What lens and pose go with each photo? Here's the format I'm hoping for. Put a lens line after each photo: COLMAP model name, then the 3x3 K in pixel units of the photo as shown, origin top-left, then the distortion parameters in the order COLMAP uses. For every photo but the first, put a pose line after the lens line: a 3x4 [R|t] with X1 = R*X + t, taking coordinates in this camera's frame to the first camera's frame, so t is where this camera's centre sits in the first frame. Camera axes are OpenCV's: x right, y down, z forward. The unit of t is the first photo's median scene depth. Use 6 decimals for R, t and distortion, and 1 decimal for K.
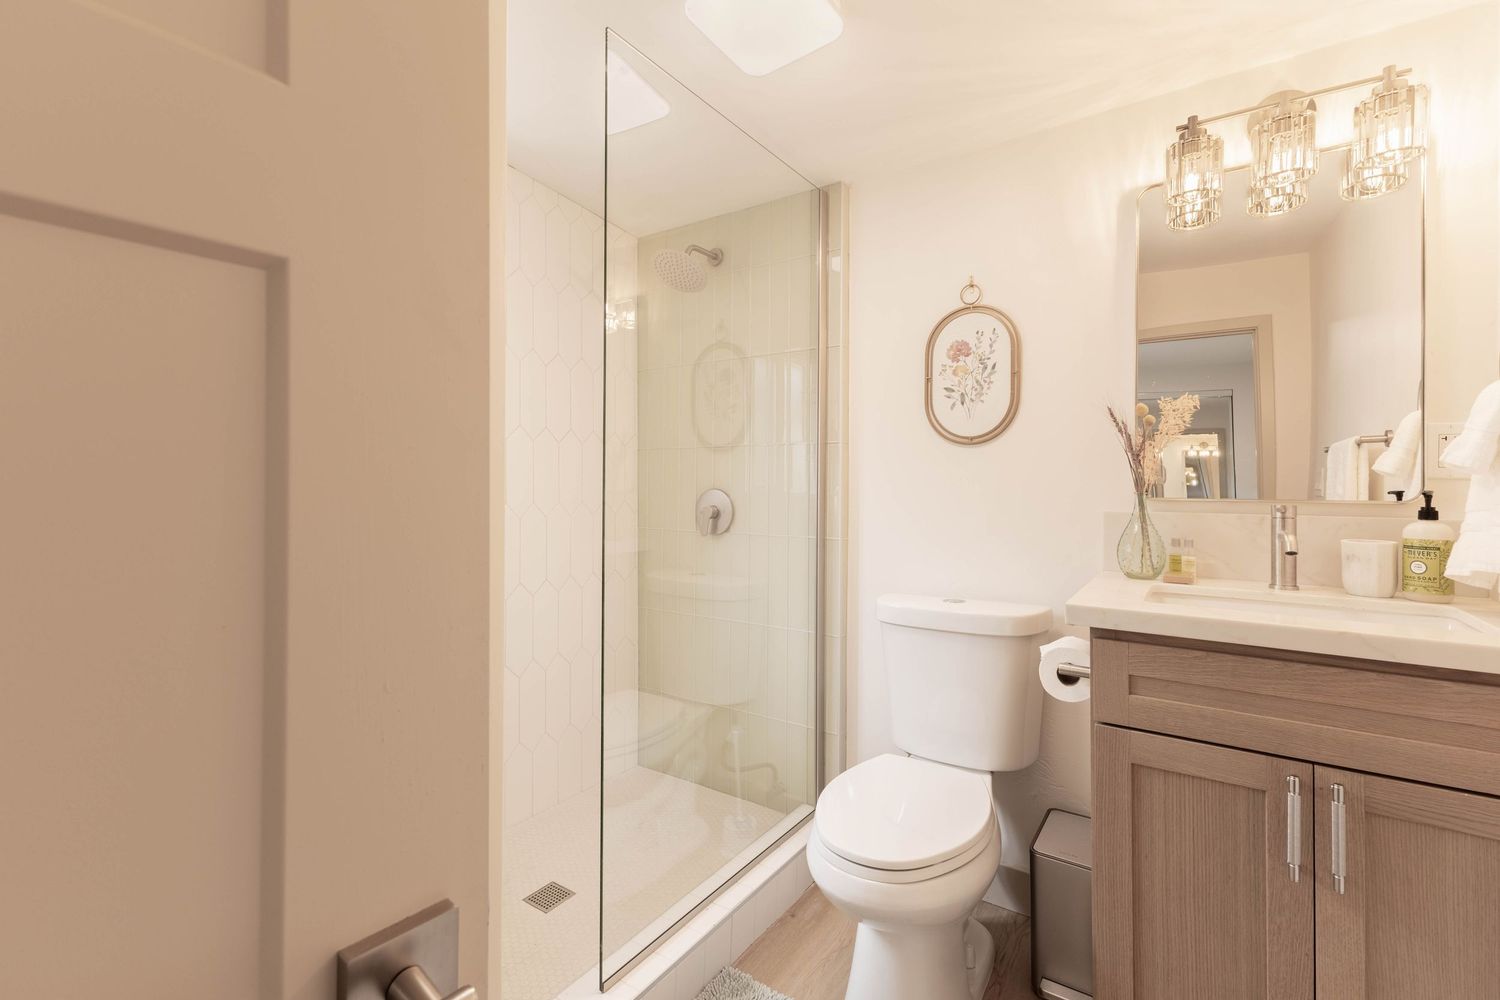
lens RADIAL K [[665.4, 0, 742.8], [0, 665.4, 479.6], [0, 0, 1]] dist [0.010594, -0.000745]
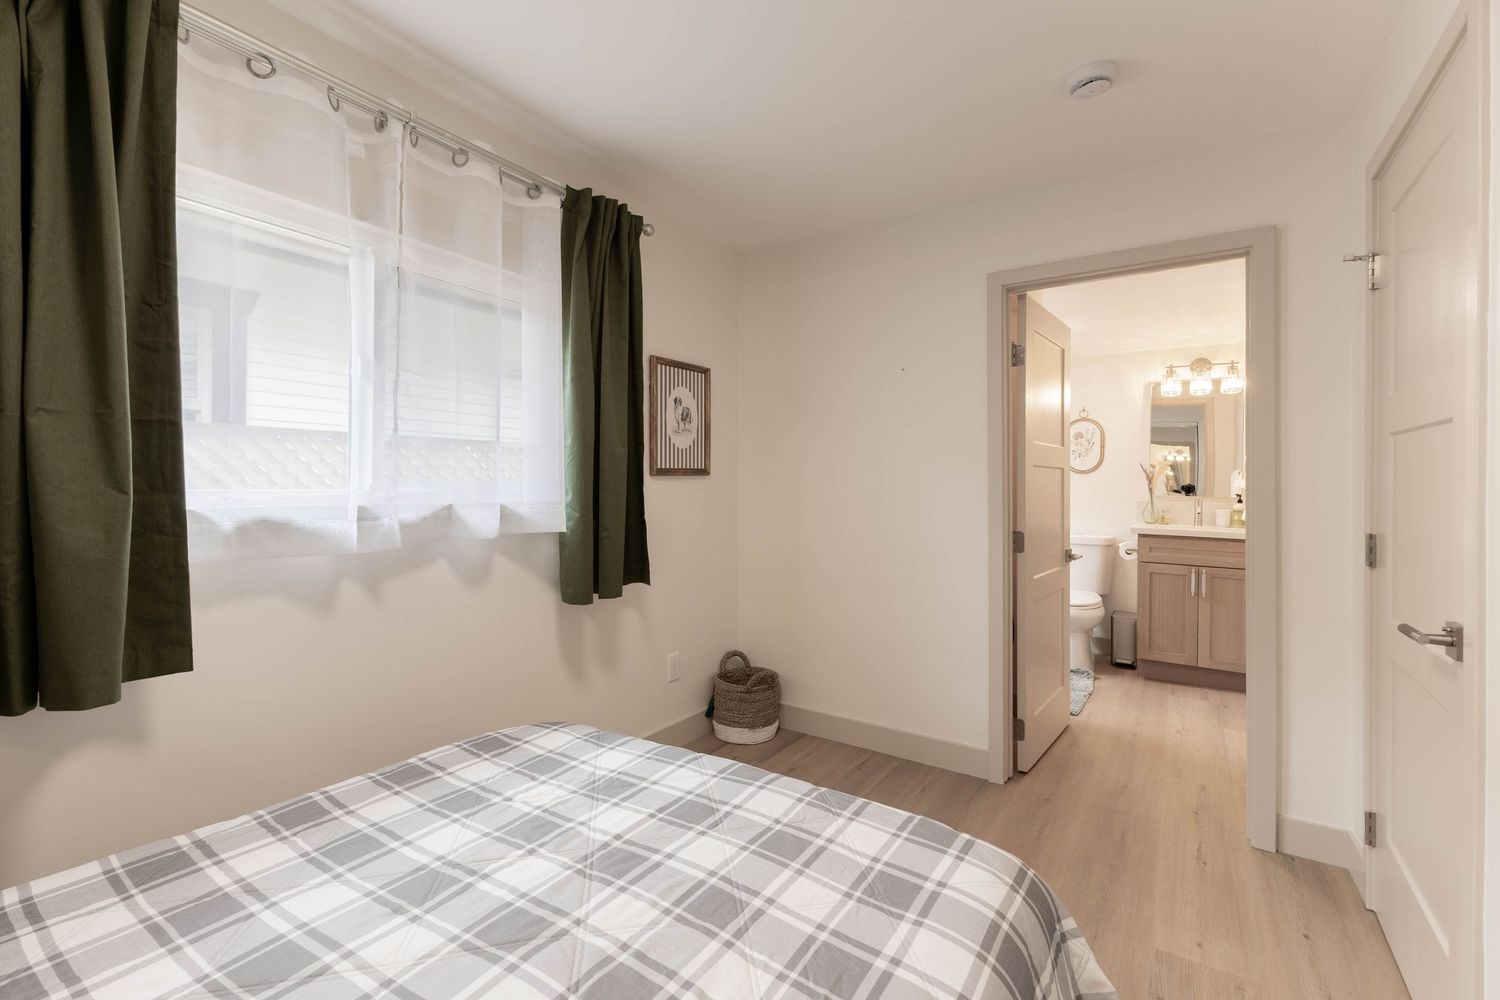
lens RADIAL K [[660.3, 0, 746.0], [0, 660.3, 482.3], [0, 0, 1]] dist [0.007588, -0.000047]
pose [[0.999701, 0.009634, 0.022473, -0.984334], [-0.009937, 0.999861, 0.013421, -0.041006], [-0.022340, -0.013640, 0.999657, -1.468333]]
